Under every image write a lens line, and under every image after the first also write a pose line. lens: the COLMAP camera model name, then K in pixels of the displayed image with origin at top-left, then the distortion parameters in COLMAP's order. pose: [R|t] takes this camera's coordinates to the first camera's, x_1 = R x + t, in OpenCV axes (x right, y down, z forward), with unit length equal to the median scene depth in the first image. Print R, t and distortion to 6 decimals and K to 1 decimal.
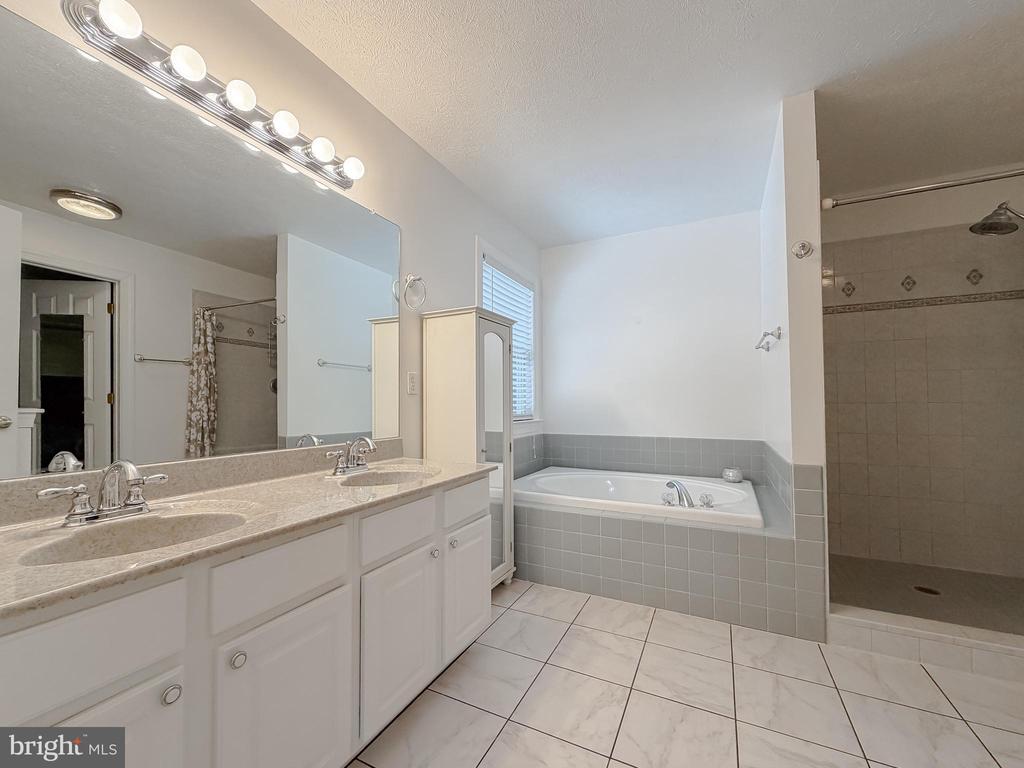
lens RADIAL K [[406.5, 0, 512.5], [0, 406.5, 394.0], [0, 0, 1]] dist [0.000187, 0.000191]
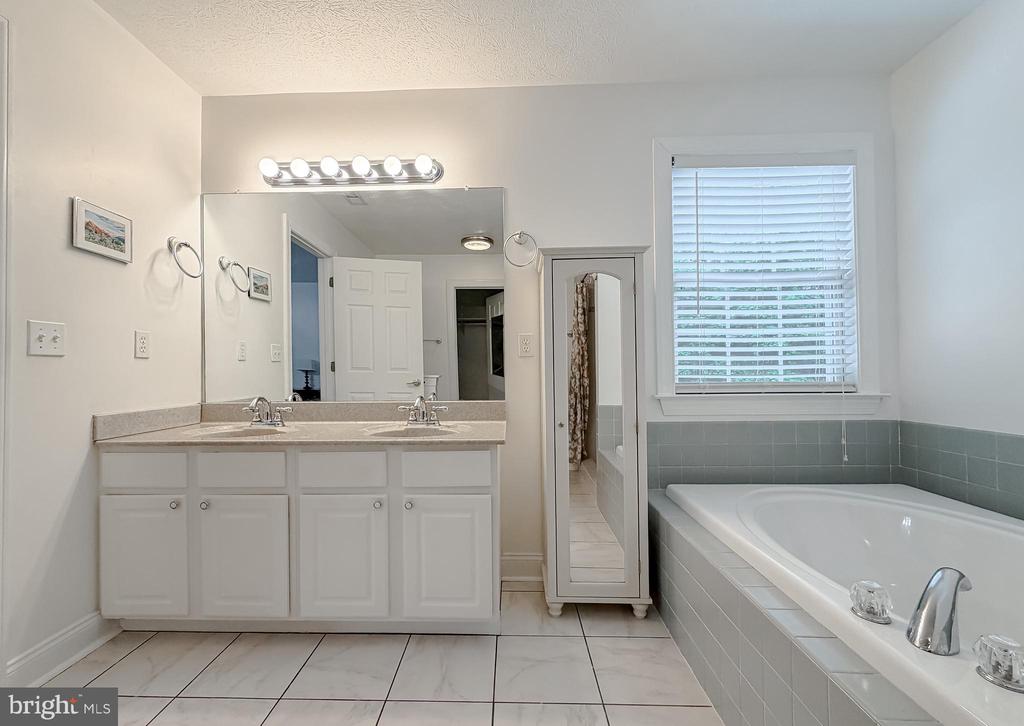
lens RADIAL K [[416.3, 0, 509.5], [0, 416.3, 374.1], [0, 0, 1]] dist [-0.001376, -0.000064]
pose [[0.435644, -0.002300, -0.900116, 0.591418], [0.027906, 0.999551, 0.010952, 0.028402], [0.899686, -0.029890, 0.435512, 0.524609]]
